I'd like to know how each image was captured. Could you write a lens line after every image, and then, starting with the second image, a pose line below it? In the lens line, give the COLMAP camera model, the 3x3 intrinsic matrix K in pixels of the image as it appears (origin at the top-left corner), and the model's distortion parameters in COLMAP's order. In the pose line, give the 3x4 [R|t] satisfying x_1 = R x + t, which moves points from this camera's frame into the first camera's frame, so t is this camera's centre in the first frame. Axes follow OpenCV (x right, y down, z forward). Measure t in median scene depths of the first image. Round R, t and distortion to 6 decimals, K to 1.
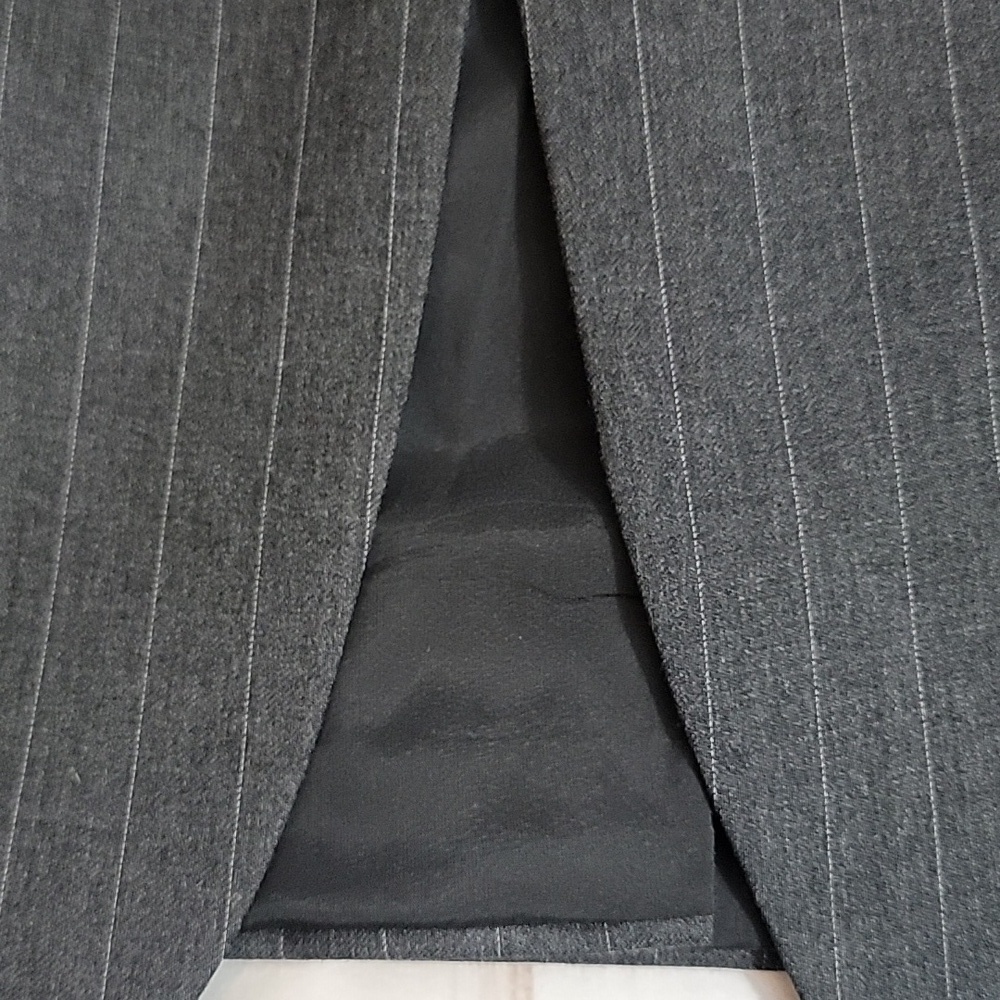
lens RADIAL K [[1548.9, 0, 497.5], [0, 1548.9, 501.9], [0, 0, 1]] dist [0.061271, 0.000000]
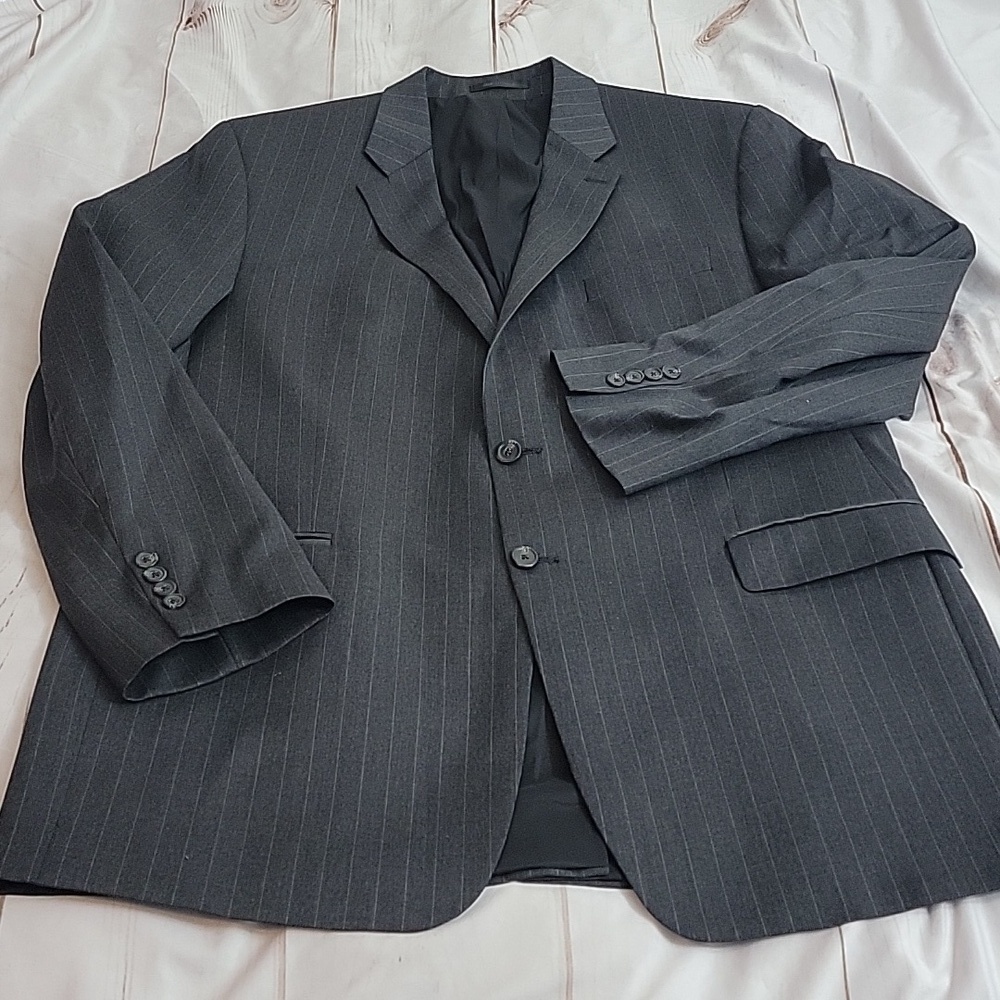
lens RADIAL K [[1548.9, 0, 501.4], [0, 1548.9, 503.1], [0, 0, 1]] dist [0.061271, 0.000000]
pose [[0.997694, -0.030098, 0.060842, -0.347646], [0.060890, 0.792974, -0.606205, 1.889194], [-0.030000, 0.608511, 0.792978, -2.703504]]
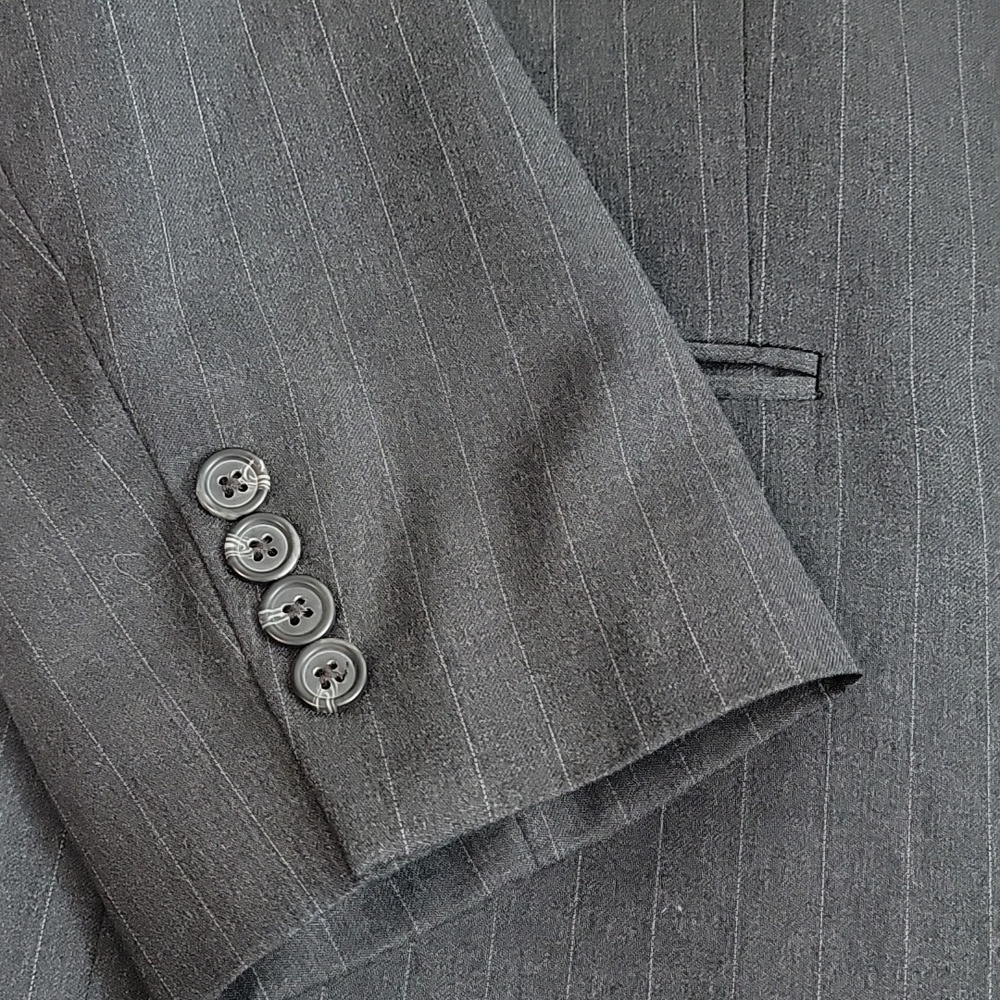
lens RADIAL K [[1548.9, 0, 491.5], [0, 1548.9, 497.2], [0, 0, 1]] dist [0.061271, 0.000000]
pose [[0.998960, -0.002190, -0.045549, -0.811521], [-0.006699, 0.980962, -0.194085, -0.472937], [0.045107, 0.194188, 0.979927, -0.345342]]
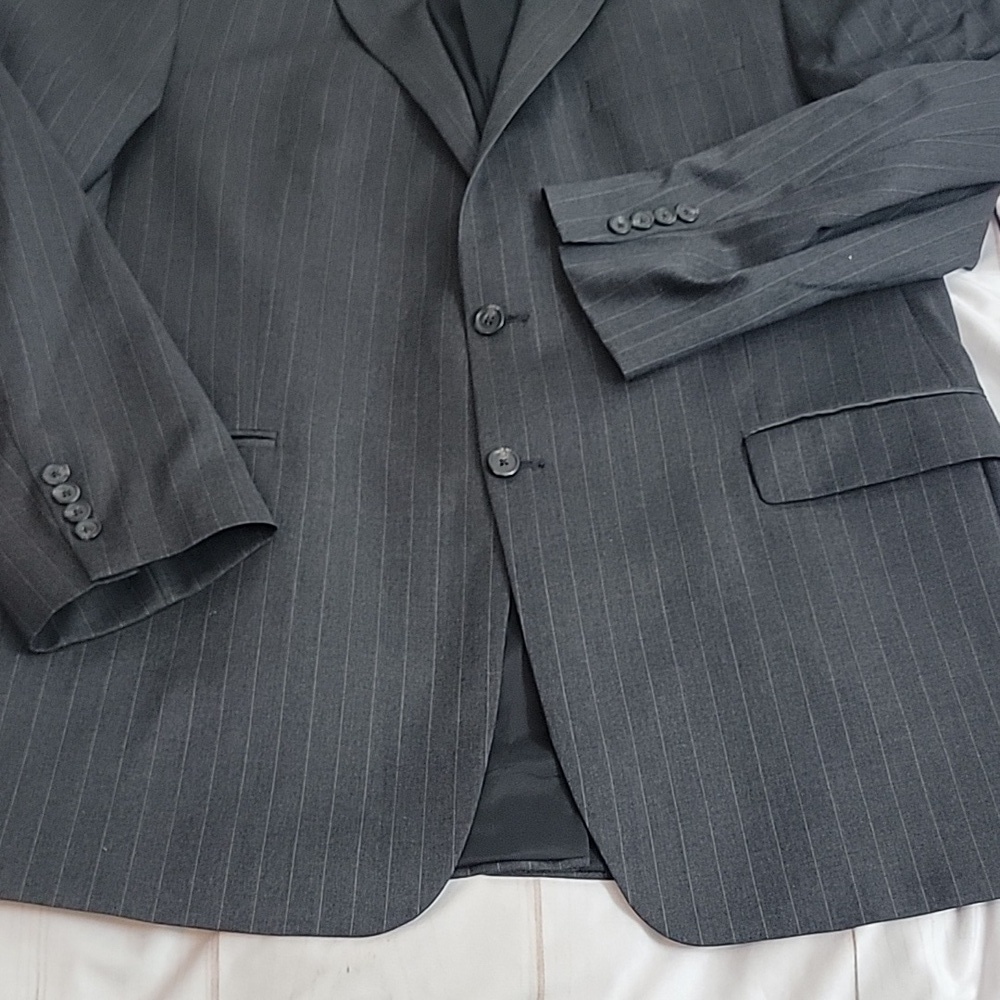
lens RADIAL K [[1548.9, 0, 500.8], [0, 1548.9, 536.1], [0, 0, 1]] dist [0.061271, 0.000000]
pose [[0.998813, -0.043147, 0.022617, -0.106923], [0.048622, 0.911645, -0.408091, 0.993667], [-0.003011, 0.408707, 0.912661, -2.441499]]
